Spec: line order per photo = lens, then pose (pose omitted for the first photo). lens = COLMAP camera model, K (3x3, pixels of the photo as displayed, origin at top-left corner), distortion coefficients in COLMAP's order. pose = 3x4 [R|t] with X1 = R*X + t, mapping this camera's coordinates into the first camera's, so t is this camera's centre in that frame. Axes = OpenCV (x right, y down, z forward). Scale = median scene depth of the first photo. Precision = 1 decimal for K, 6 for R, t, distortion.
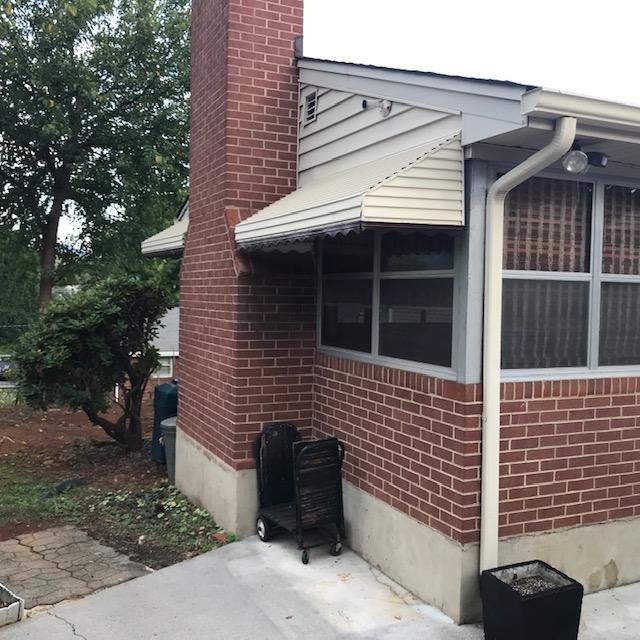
lens RADIAL K [[711.3, 0, 321.0], [0, 711.3, 318.9], [0, 0, 1]] dist [0.023992, 0.000000]
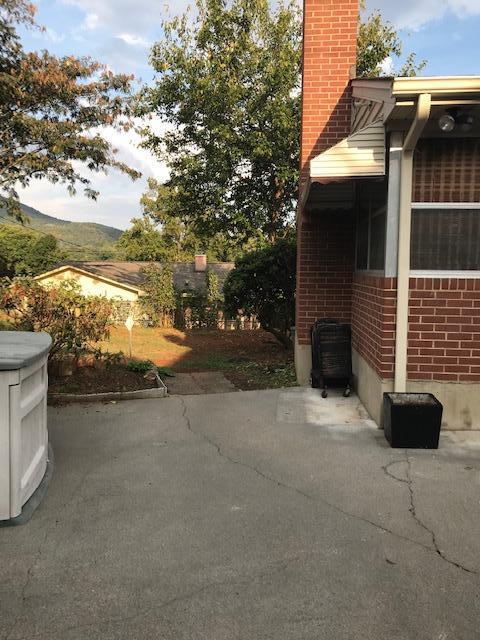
lens RADIAL K [[528.5, 0, 240.0], [0, 528.5, 320.1], [0, 0, 1]] dist [0.039519, -0.004471]
pose [[0.868040, 0.036292, -0.495166, 0.487487], [-0.009634, 0.998368, 0.056286, 0.116300], [0.496401, -0.044088, 0.866973, -0.173589]]
